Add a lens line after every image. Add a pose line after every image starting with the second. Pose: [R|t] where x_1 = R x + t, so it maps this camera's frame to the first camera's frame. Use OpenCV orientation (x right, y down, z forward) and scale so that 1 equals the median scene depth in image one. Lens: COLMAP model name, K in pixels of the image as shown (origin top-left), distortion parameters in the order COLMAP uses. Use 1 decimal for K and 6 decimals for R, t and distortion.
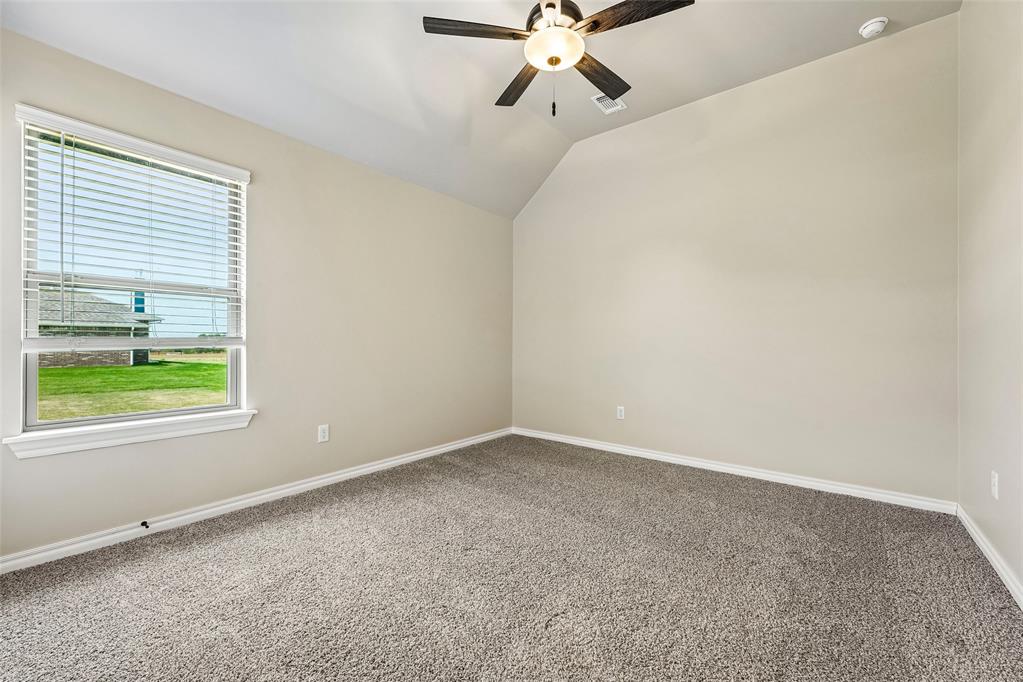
lens RADIAL K [[411.1, 0, 512.5], [0, 411.1, 342.2], [0, 0, 1]] dist [0.001086, -0.000391]
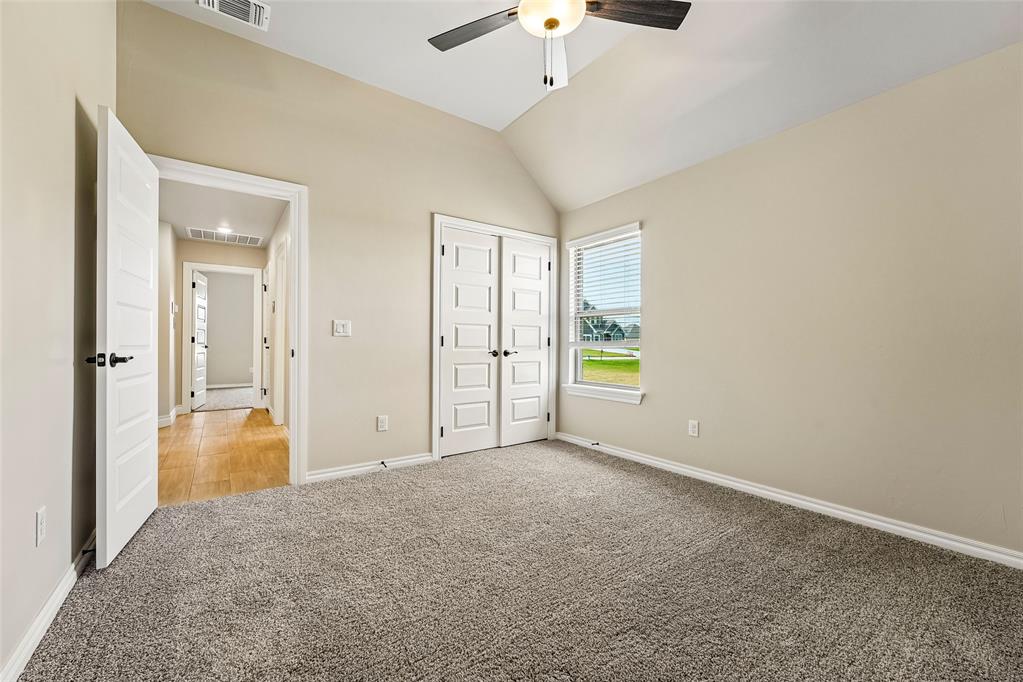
lens RADIAL K [[411.1, 0, 512.5], [0, 411.1, 340.9], [0, 0, 1]] dist [0.001086, -0.000391]
pose [[-0.270918, -0.001307, -0.962602, 0.709893], [0.003820, 0.999990, -0.002433, -0.005845], [0.962595, -0.004336, -0.270910, 0.847690]]
